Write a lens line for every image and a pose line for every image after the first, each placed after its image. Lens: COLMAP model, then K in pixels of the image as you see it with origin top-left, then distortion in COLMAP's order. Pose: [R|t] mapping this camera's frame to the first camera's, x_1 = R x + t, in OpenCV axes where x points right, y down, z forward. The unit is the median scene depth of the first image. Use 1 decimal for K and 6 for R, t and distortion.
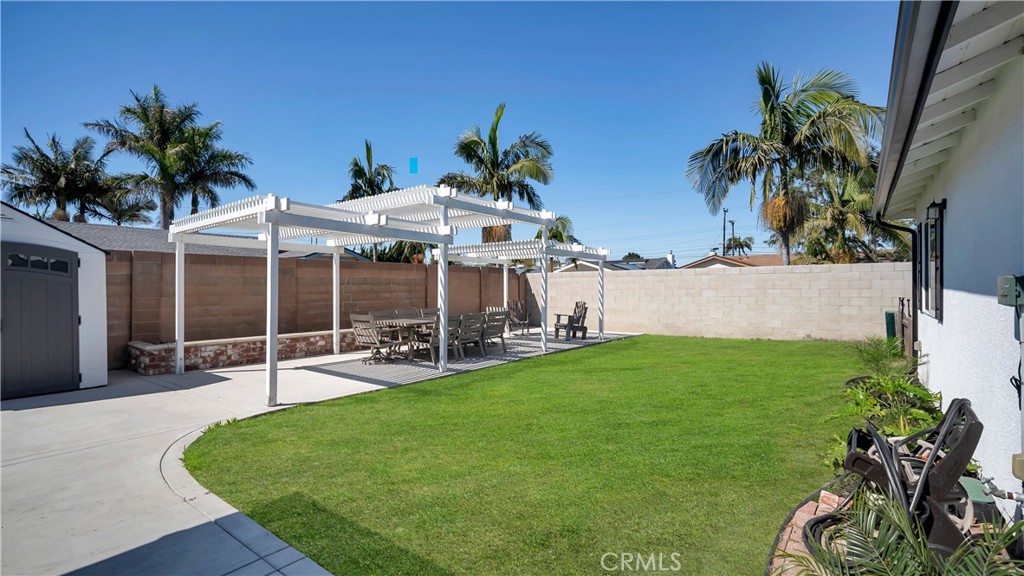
lens RADIAL K [[479.6, 0, 508.8], [0, 479.6, 289.6], [0, 0, 1]] dist [0.001107, 0.000472]
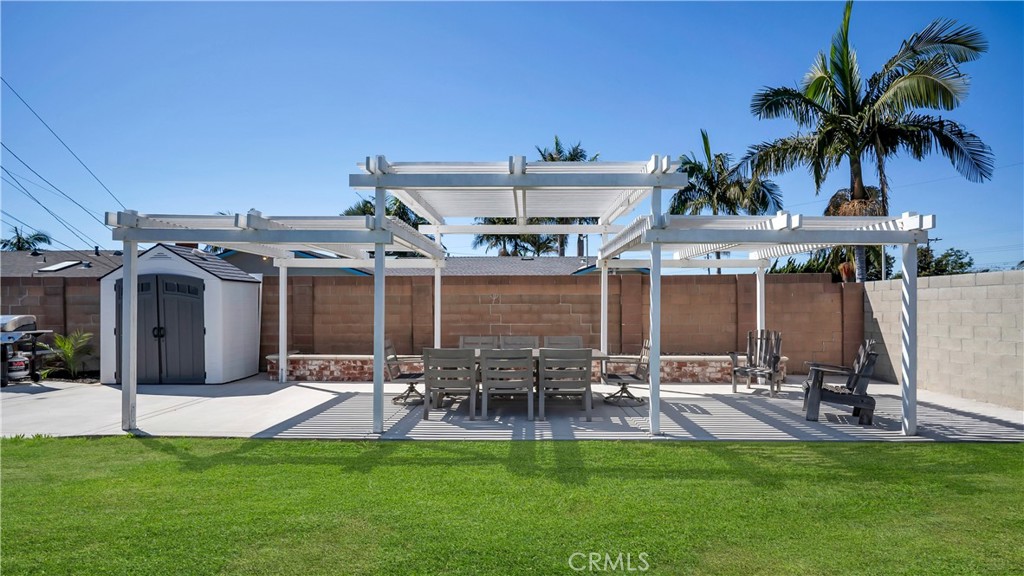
lens RADIAL K [[479.6, 0, 507.5], [0, 479.6, 292.7], [0, 0, 1]] dist [0.001107, 0.000472]
pose [[0.578345, -0.020914, -0.815524, 0.354472], [-0.005721, 0.999543, -0.029690, -0.003655], [0.815772, 0.021836, 0.577961, 0.498916]]
